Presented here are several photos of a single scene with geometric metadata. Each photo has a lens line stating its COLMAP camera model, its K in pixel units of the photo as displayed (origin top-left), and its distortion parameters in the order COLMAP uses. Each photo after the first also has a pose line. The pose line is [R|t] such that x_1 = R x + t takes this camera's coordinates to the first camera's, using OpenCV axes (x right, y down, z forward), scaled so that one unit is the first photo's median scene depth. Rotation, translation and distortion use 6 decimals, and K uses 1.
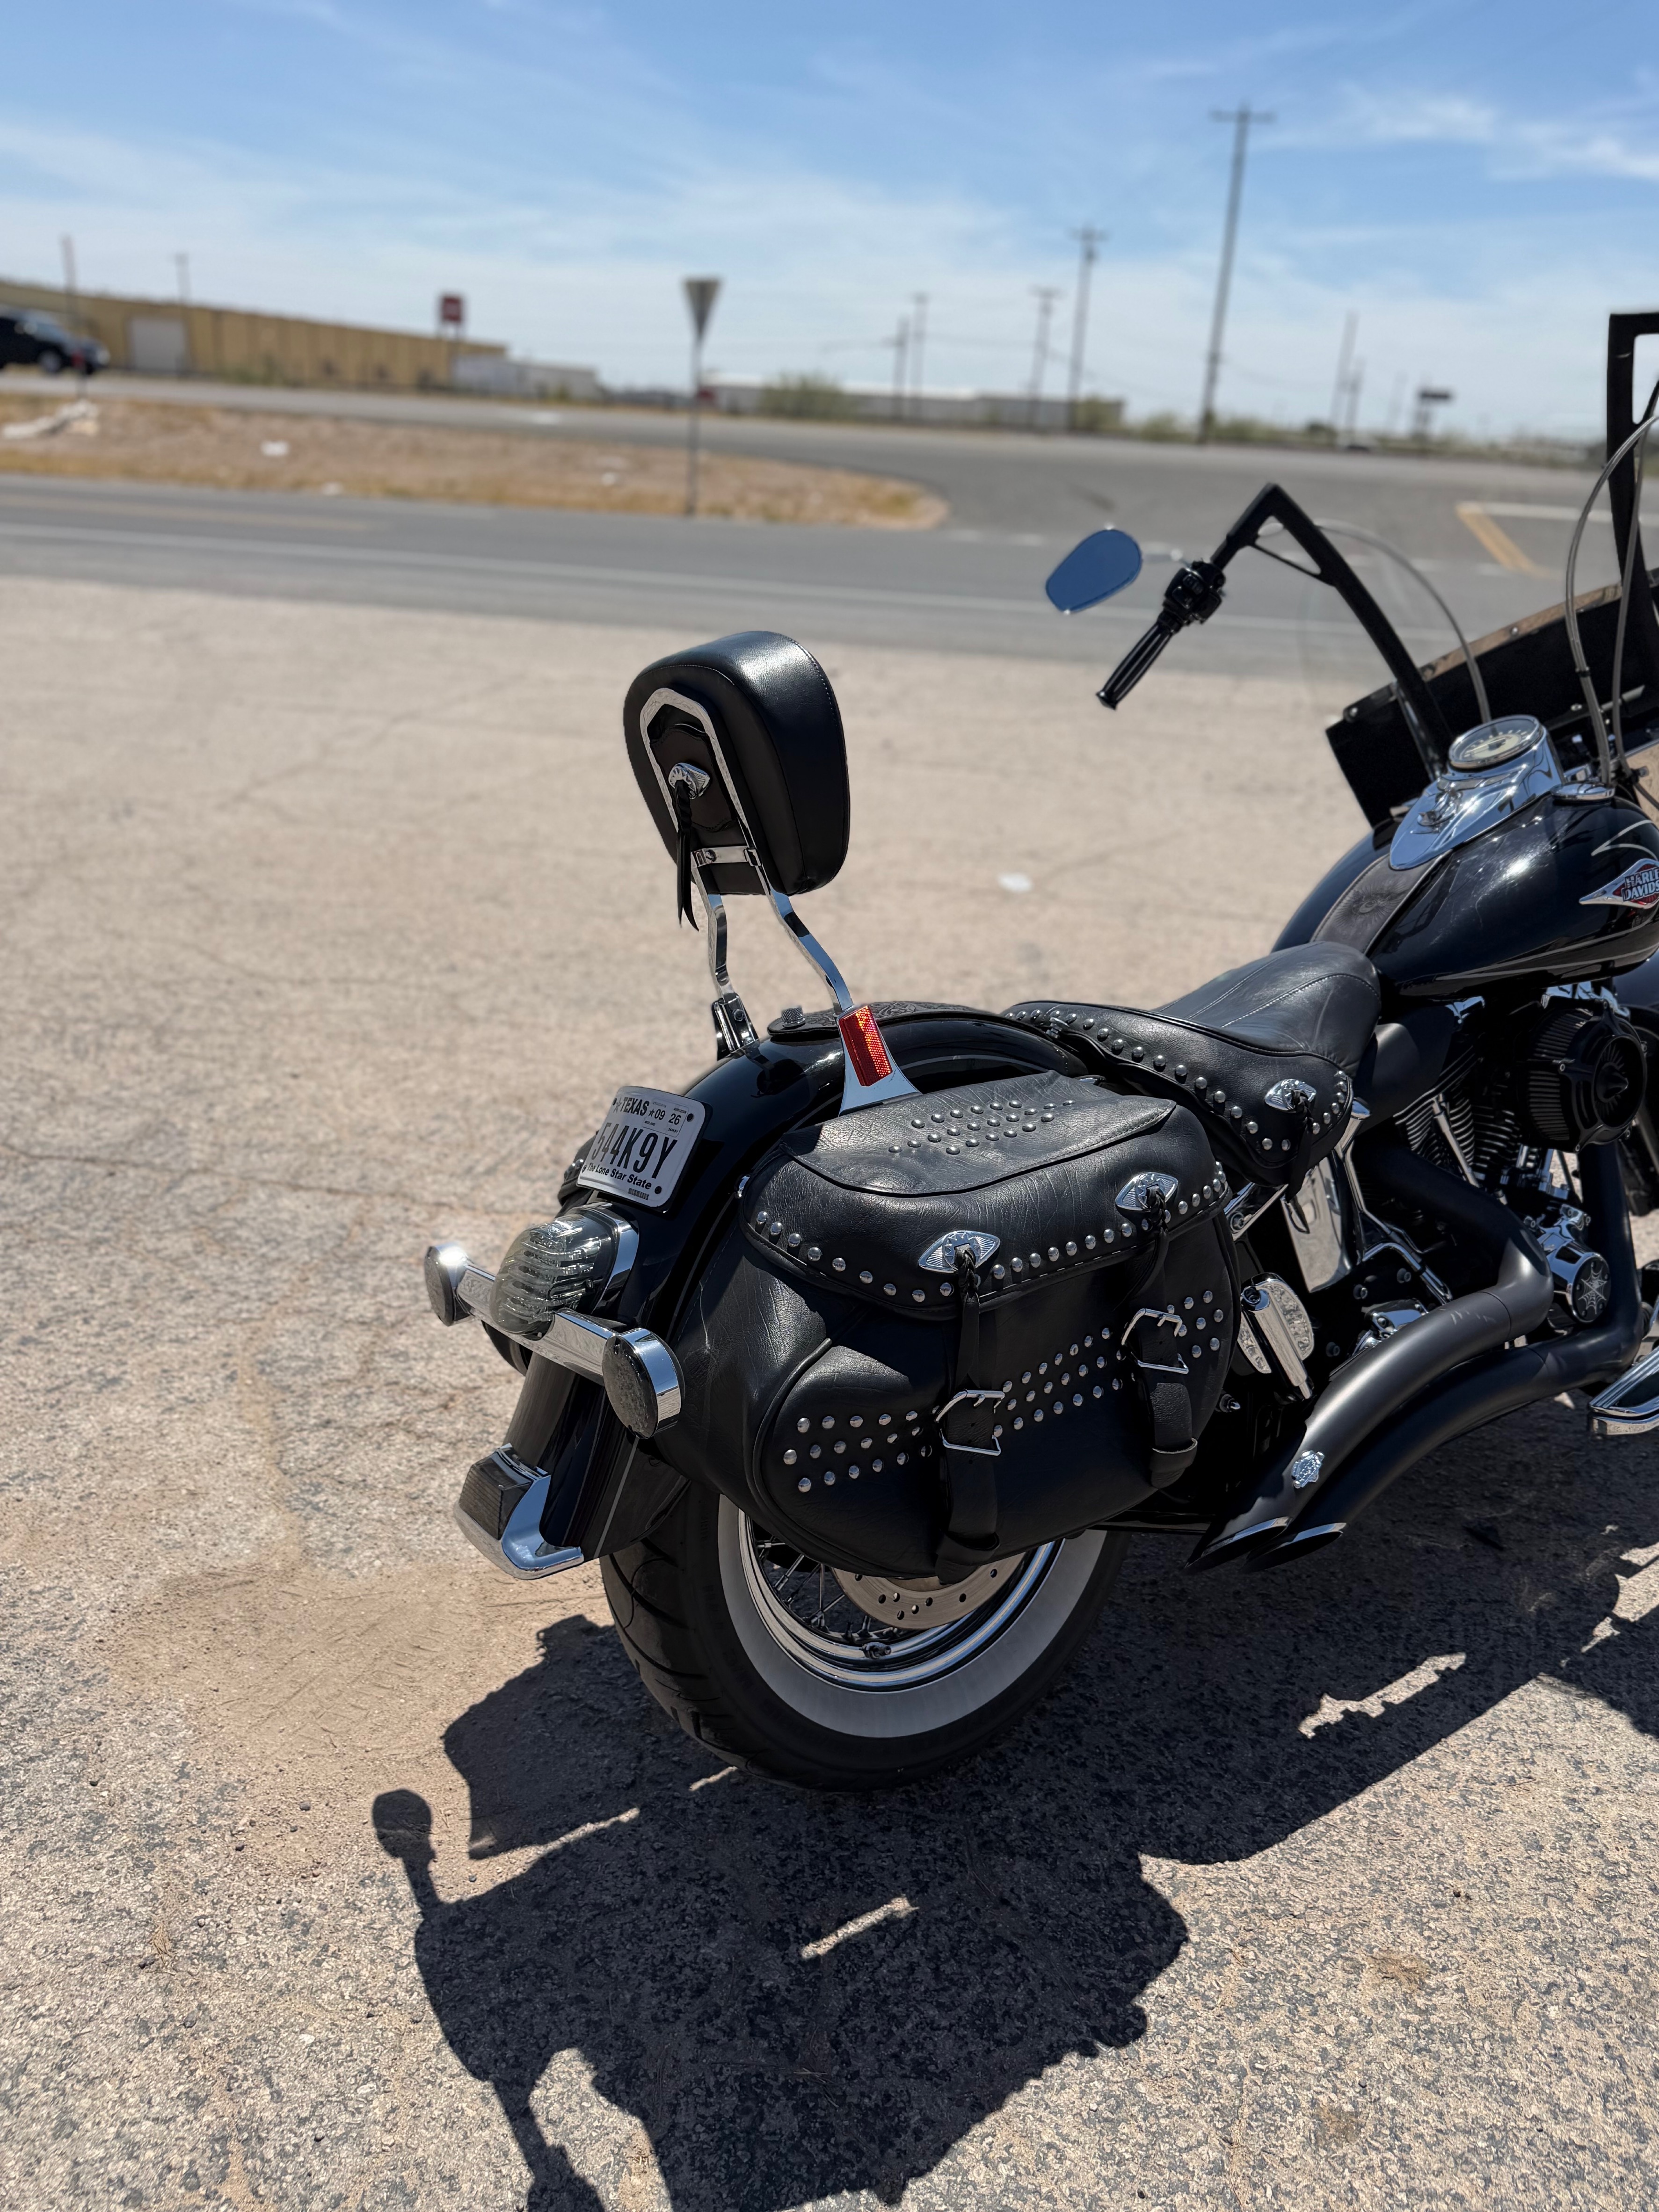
lens RADIAL K [[1609.0, 0, 829.5], [0, 1609.0, 1106.0], [0, 0, 1]] dist [-0.004949, -0.003022]
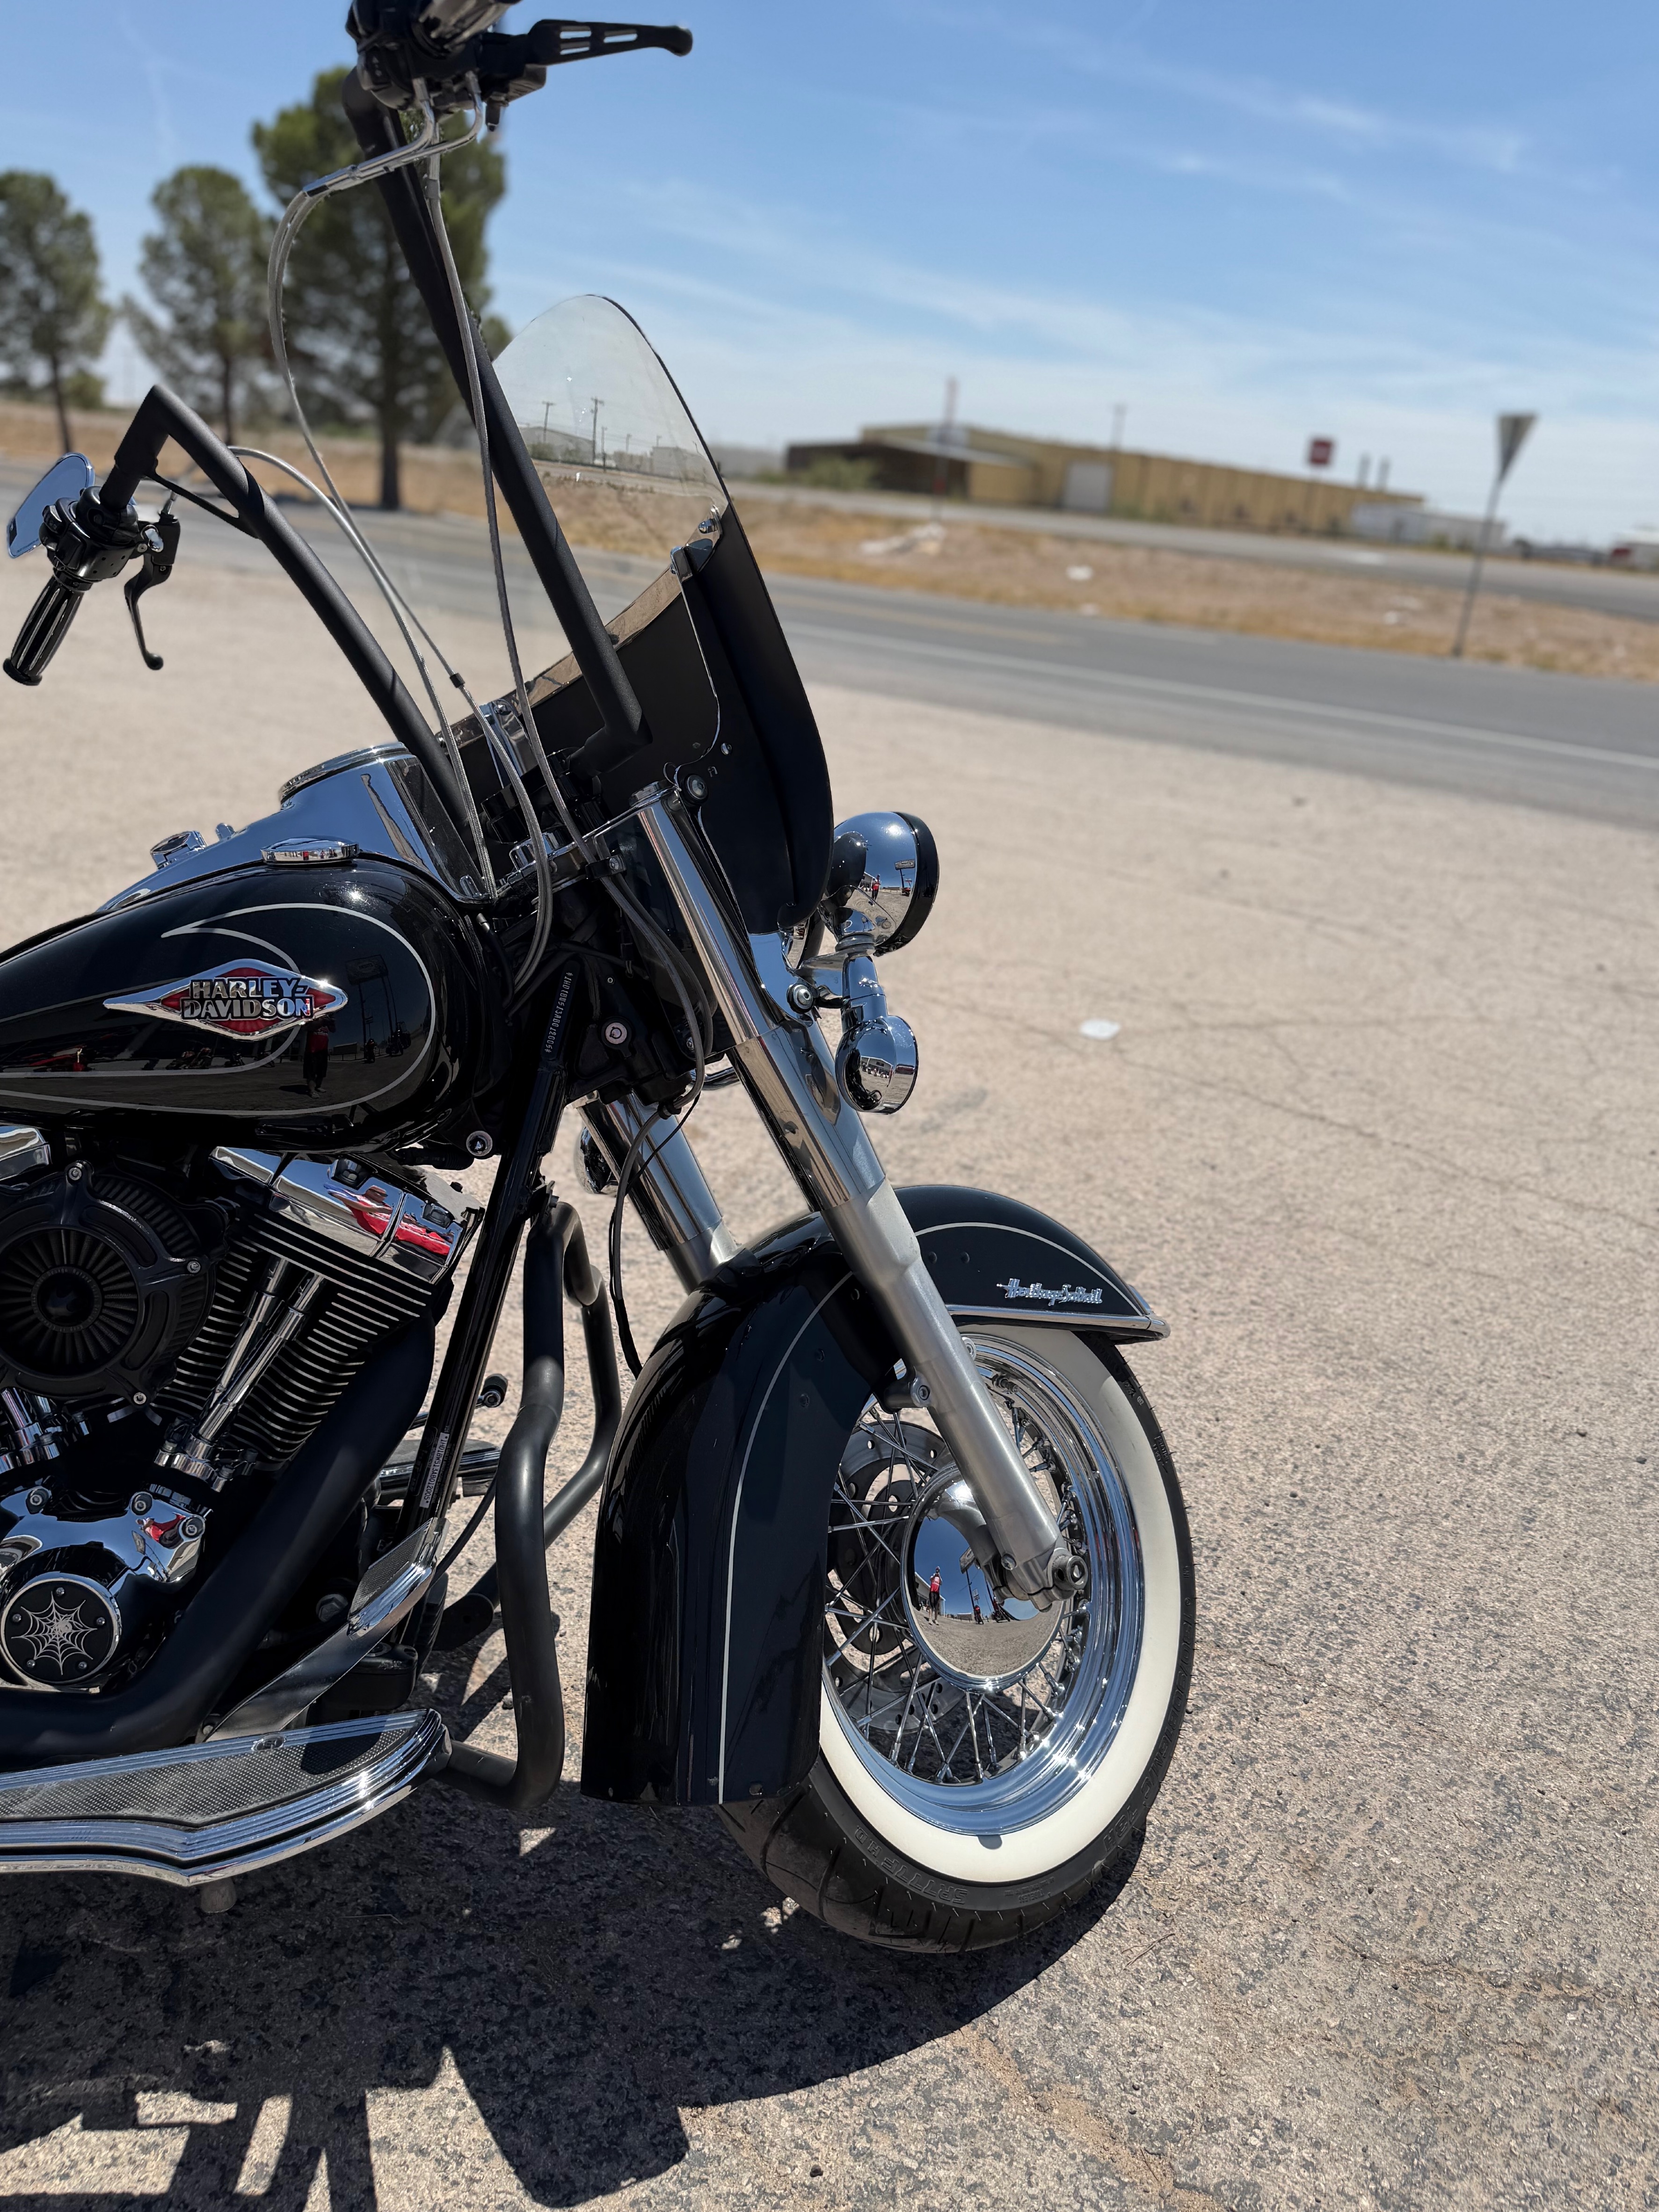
lens RADIAL K [[1595.9, 0, 825.6], [0, 1595.9, 1104.3], [0, 0, 1]] dist [0.020371, -0.026015]
pose [[0.869651, 0.196483, -0.452881, 1.002601], [-0.230864, 0.972753, -0.021290, -0.141954], [0.436358, 0.123068, 0.891317, 0.576575]]
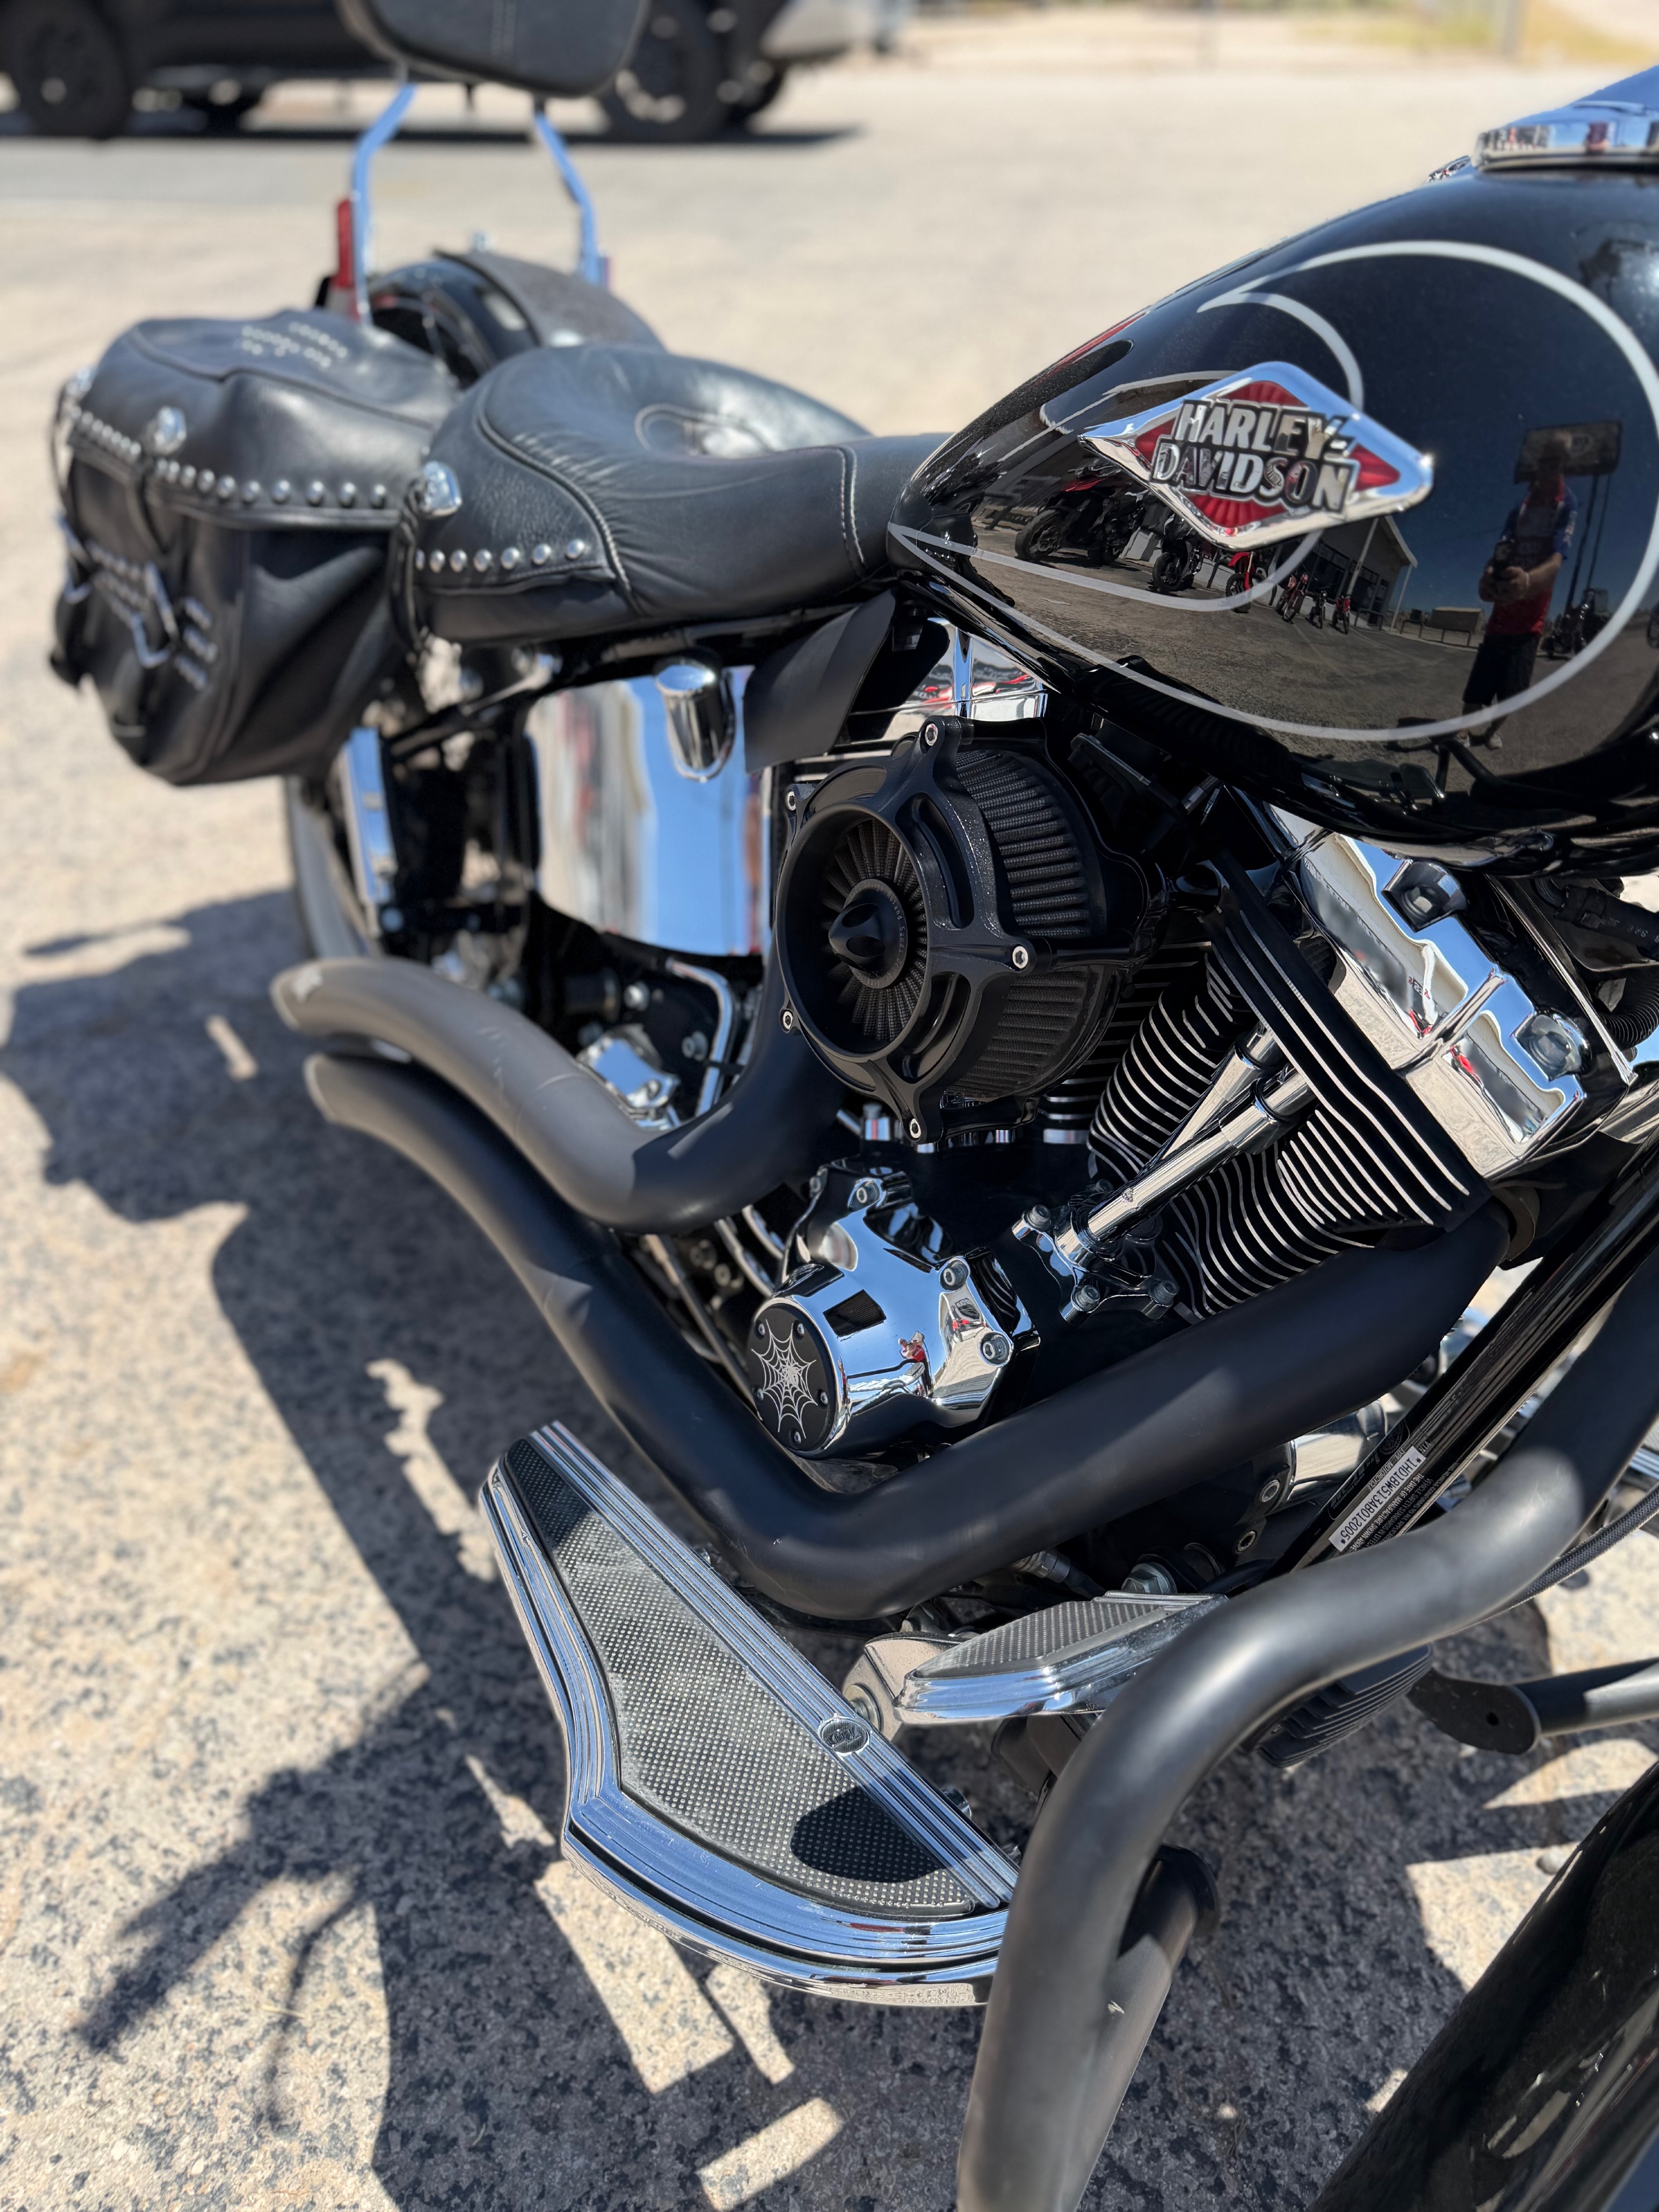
lens RADIAL K [[1640.9, 0, 855.5], [0, 1640.9, 1113.6], [0, 0, 1]] dist [0.002157, -0.002564]
pose [[0.003167, 0.534577, -0.845114, 0.833678], [-0.380147, 0.782315, 0.493429, -0.169096], [0.924921, 0.319705, 0.205695, 0.937000]]
